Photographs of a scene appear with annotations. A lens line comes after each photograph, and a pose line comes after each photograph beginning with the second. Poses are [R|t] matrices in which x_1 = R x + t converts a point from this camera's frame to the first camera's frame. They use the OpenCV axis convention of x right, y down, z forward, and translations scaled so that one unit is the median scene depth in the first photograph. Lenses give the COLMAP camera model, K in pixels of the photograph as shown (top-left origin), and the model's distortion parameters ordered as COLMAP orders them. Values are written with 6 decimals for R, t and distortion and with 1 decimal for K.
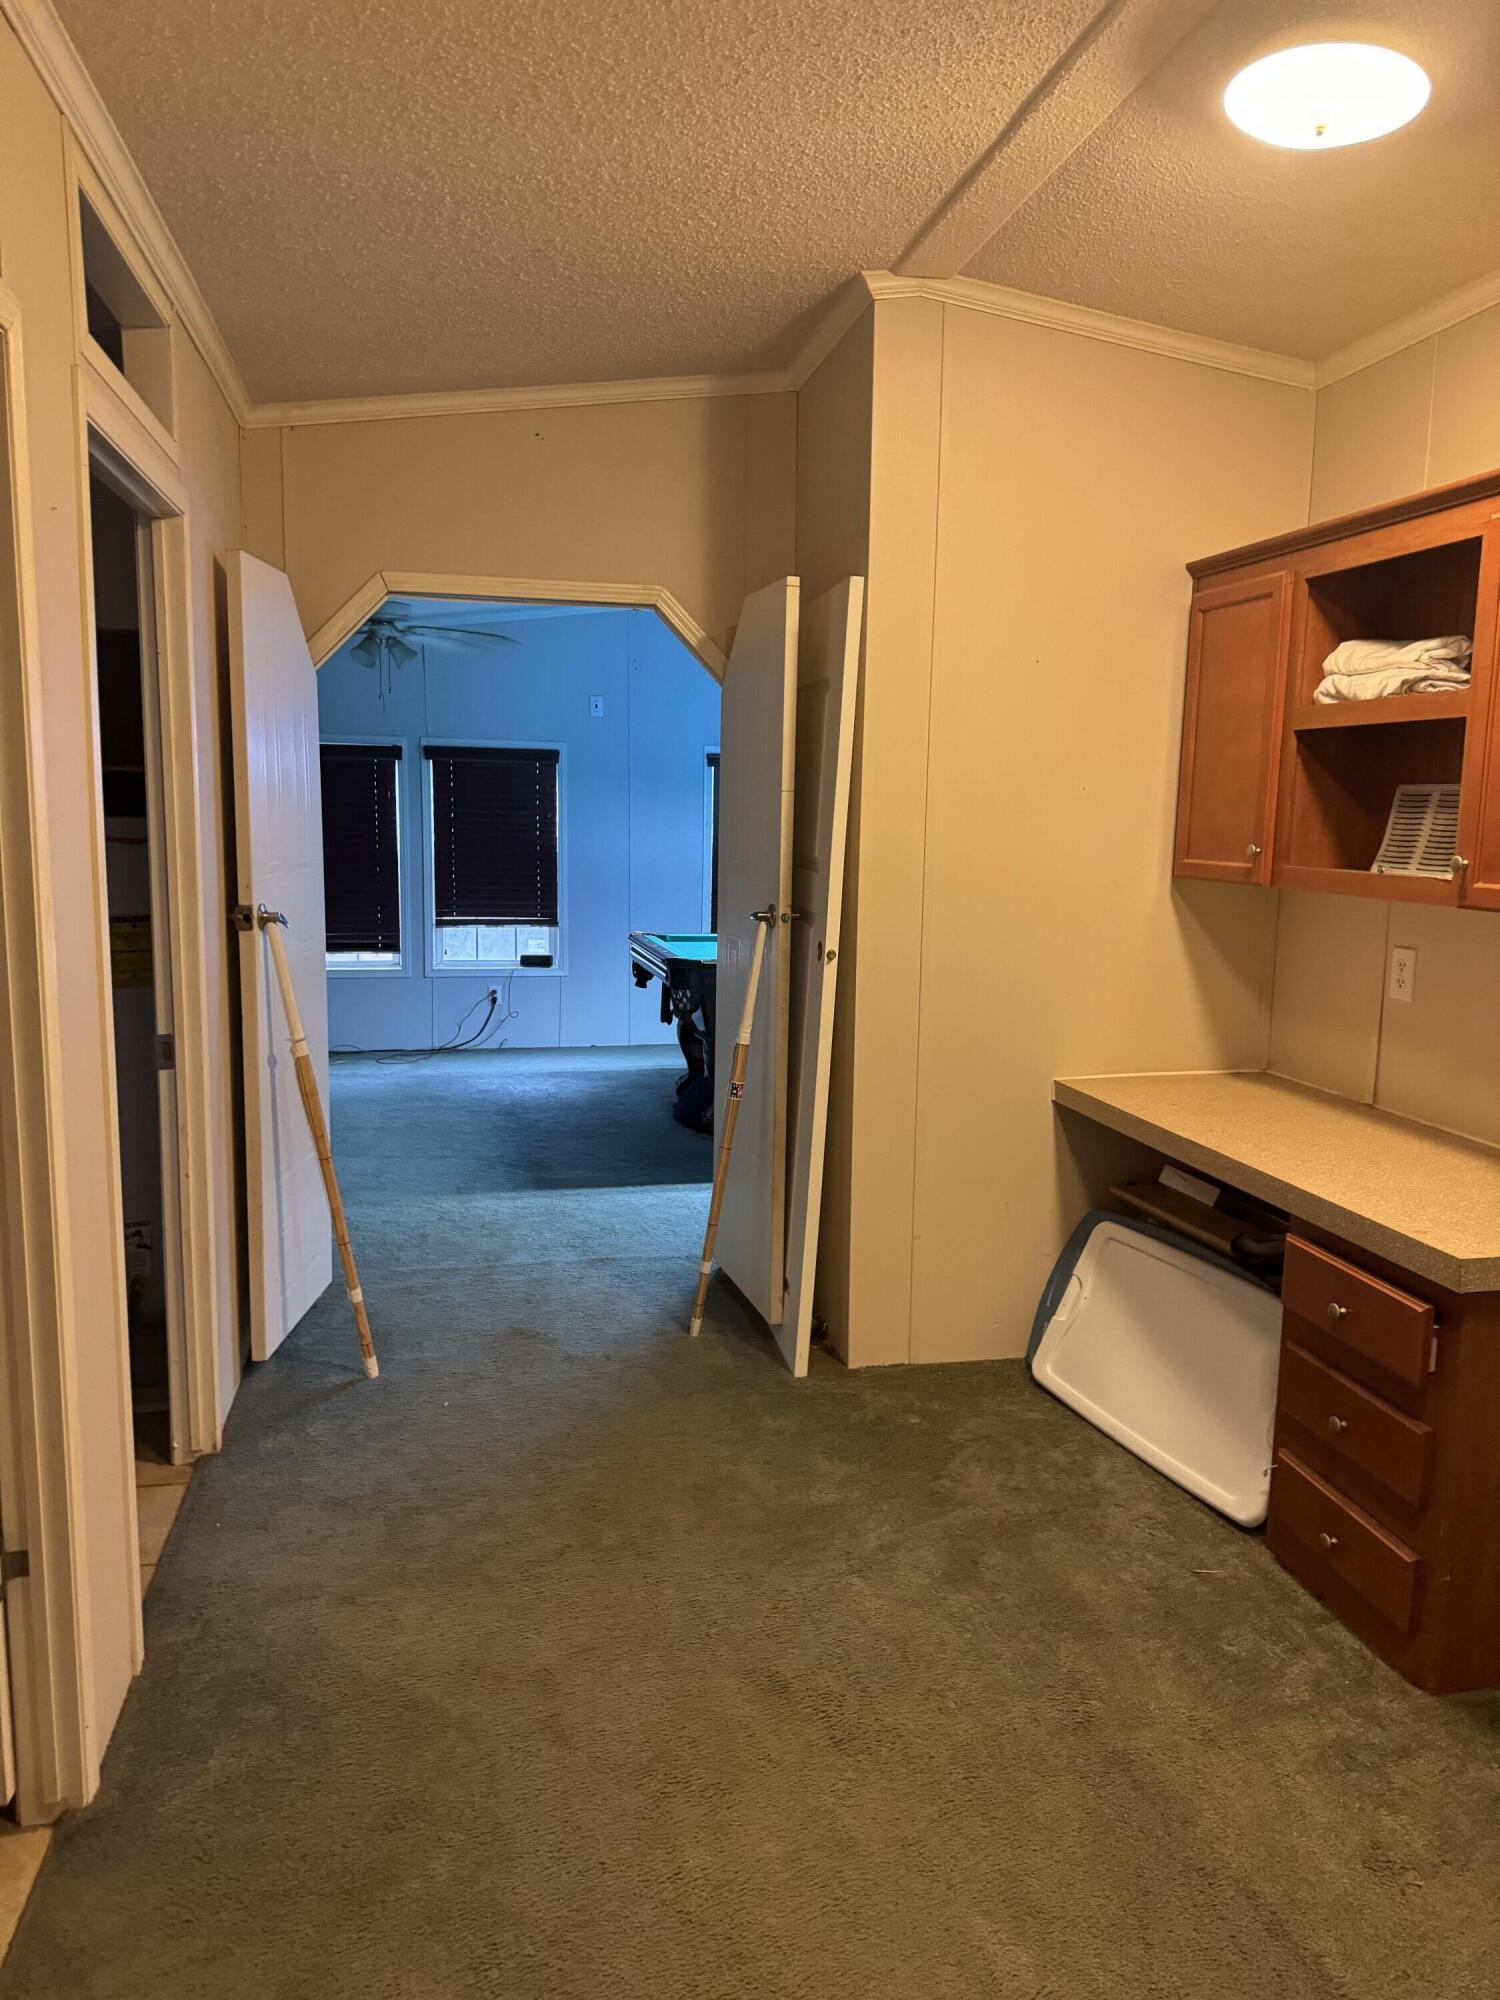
lens RADIAL K [[1420.3, 0, 748.4], [0, 1420.3, 991.5], [0, 0, 1]] dist [0.034284, -0.048008]
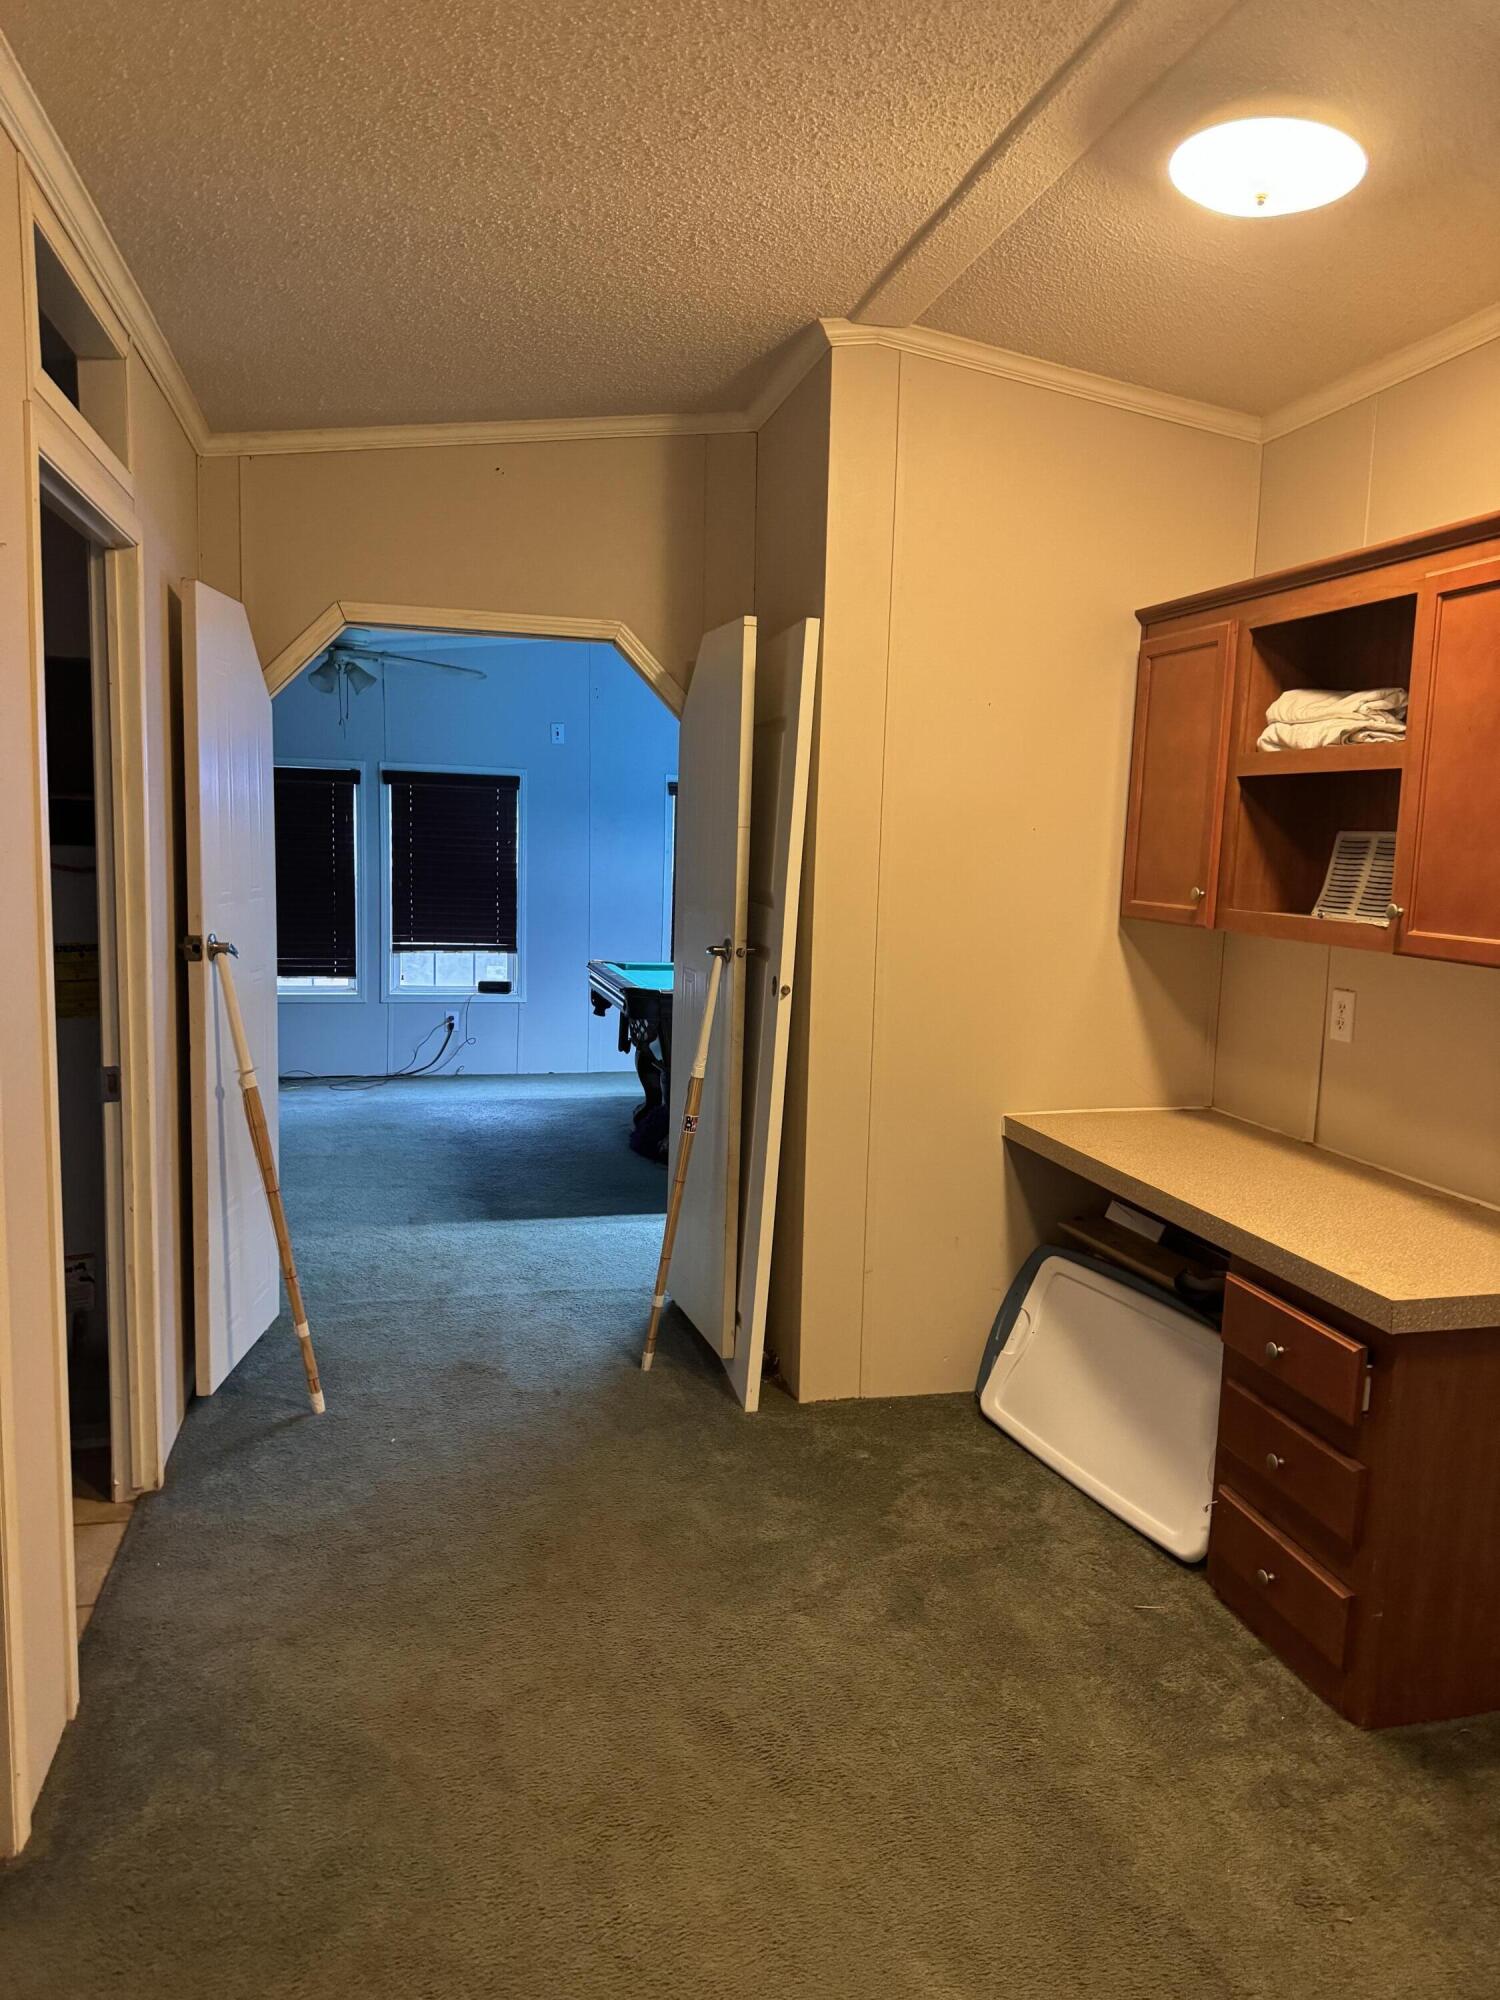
lens RADIAL K [[1420.3, 0, 758.9], [0, 1420.3, 996.2], [0, 0, 1]] dist [0.034284, -0.048008]
pose [[0.999370, 0.009057, 0.034327, 0.006137], [-0.008579, 0.999865, -0.014044, -0.008677], [-0.034450, 0.013740, 0.999312, -0.006116]]
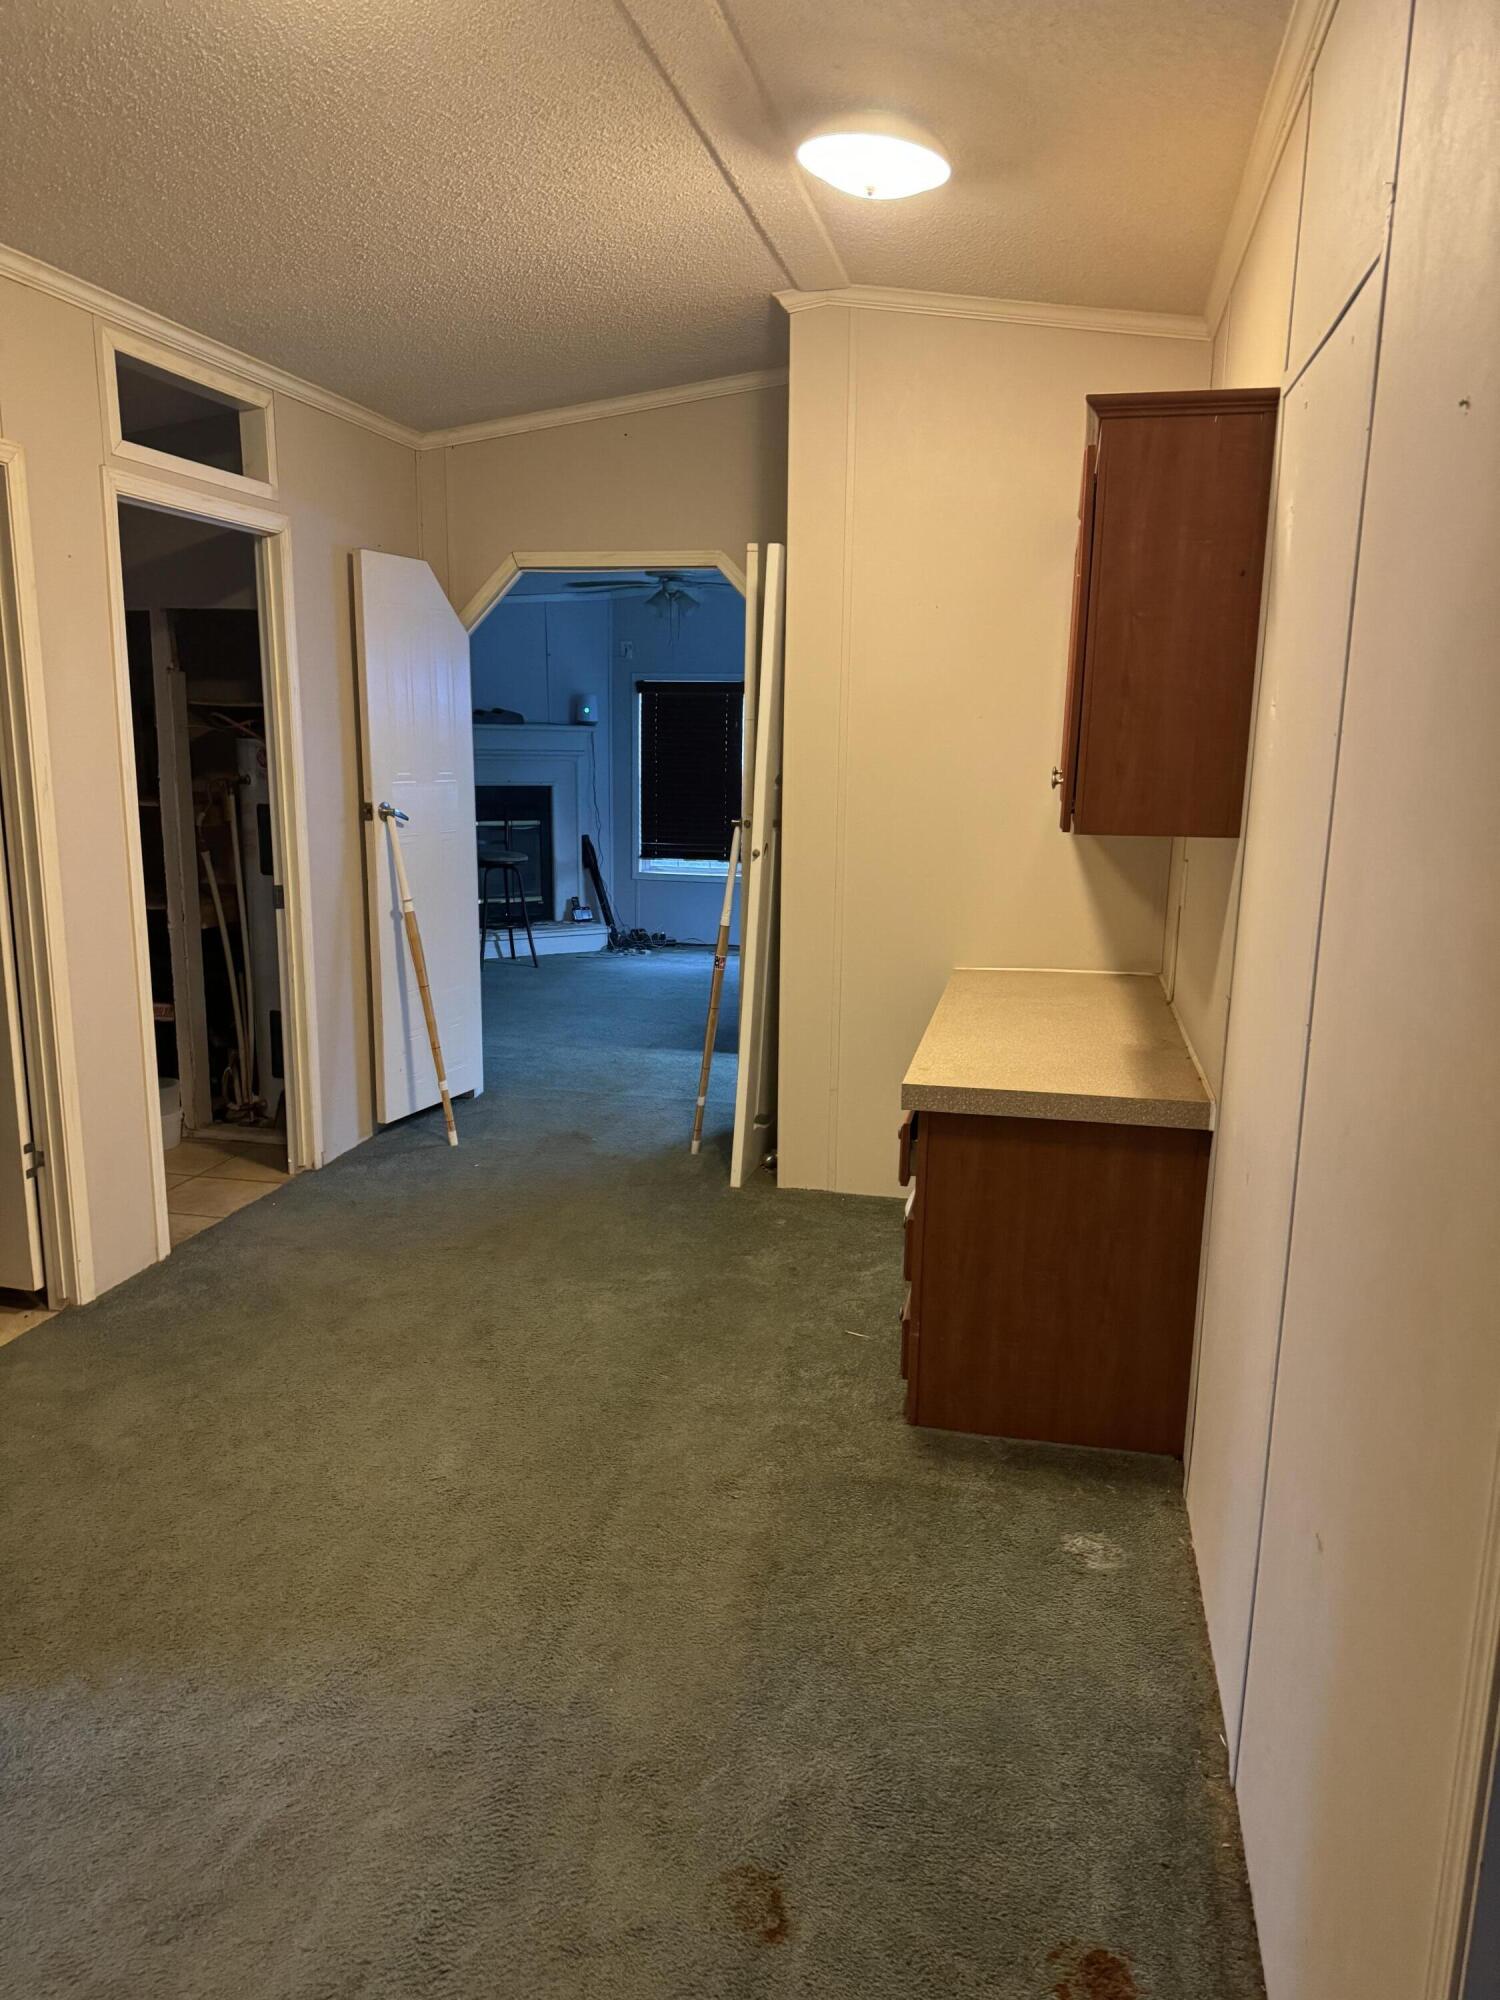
lens RADIAL K [[1420.3, 0, 767.8], [0, 1420.3, 1015.2], [0, 0, 1]] dist [0.034284, -0.048008]
pose [[0.916550, 0.079685, -0.391901, 0.657129], [-0.054601, 0.995706, 0.074759, 0.025731], [0.396175, -0.047122, 0.916965, -0.175214]]
